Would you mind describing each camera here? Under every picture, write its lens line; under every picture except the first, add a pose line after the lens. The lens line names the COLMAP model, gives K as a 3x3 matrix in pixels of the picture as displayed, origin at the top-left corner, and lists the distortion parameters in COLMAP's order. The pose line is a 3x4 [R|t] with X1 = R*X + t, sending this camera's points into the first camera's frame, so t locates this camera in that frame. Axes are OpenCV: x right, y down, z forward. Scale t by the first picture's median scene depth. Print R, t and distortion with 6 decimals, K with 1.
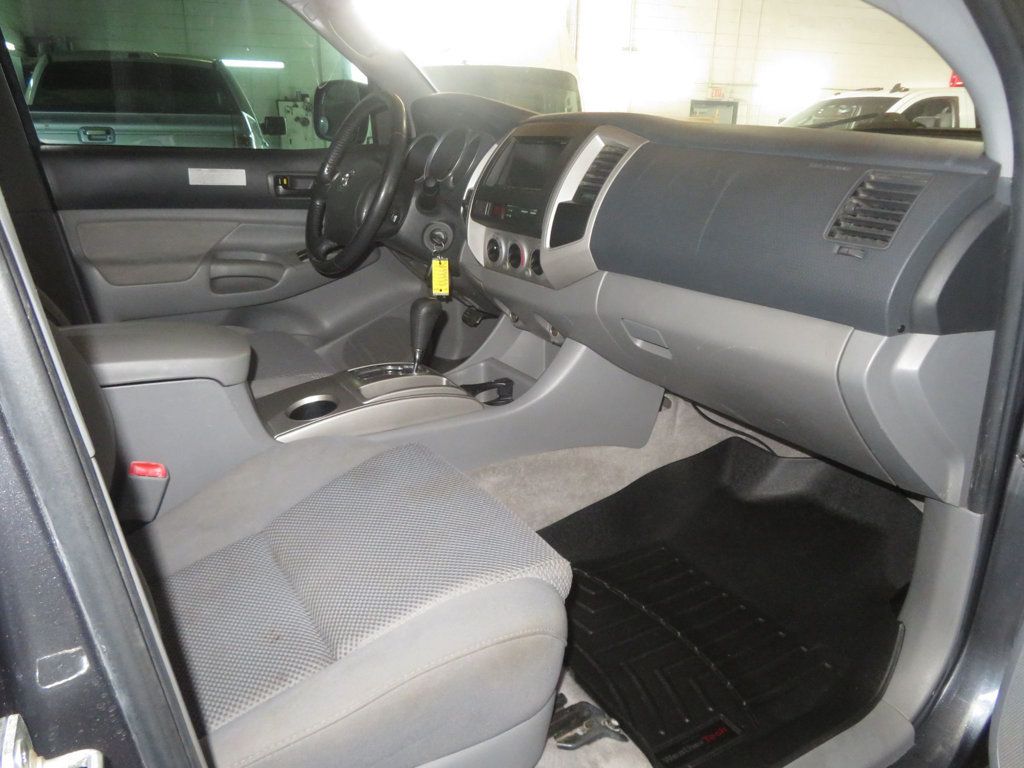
lens RADIAL K [[745.0, 0, 507.3], [0, 745.0, 382.7], [0, 0, 1]] dist [-0.006264, 0.005459]
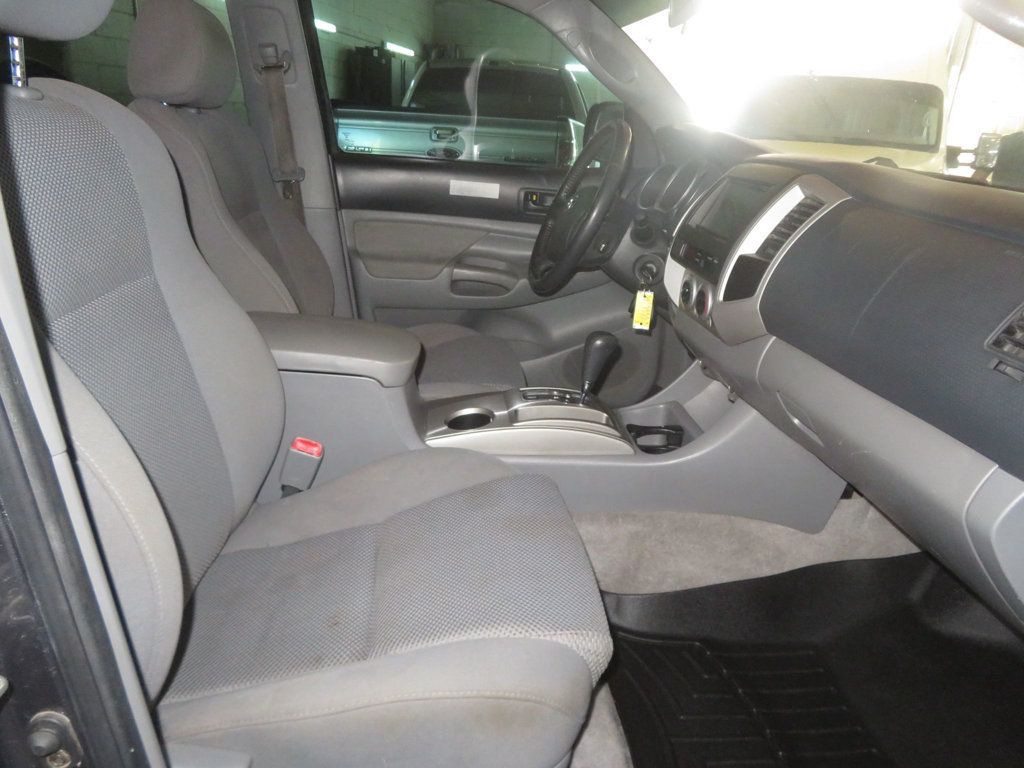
lens RADIAL K [[745.0, 0, 506.4], [0, 745.0, 381.0], [0, 0, 1]] dist [-0.006264, 0.005459]
pose [[0.899439, 0.177496, -0.399381, 0.173443], [-0.179170, 0.983248, 0.033477, -0.055993], [0.398633, 0.041446, 0.916174, 0.036700]]
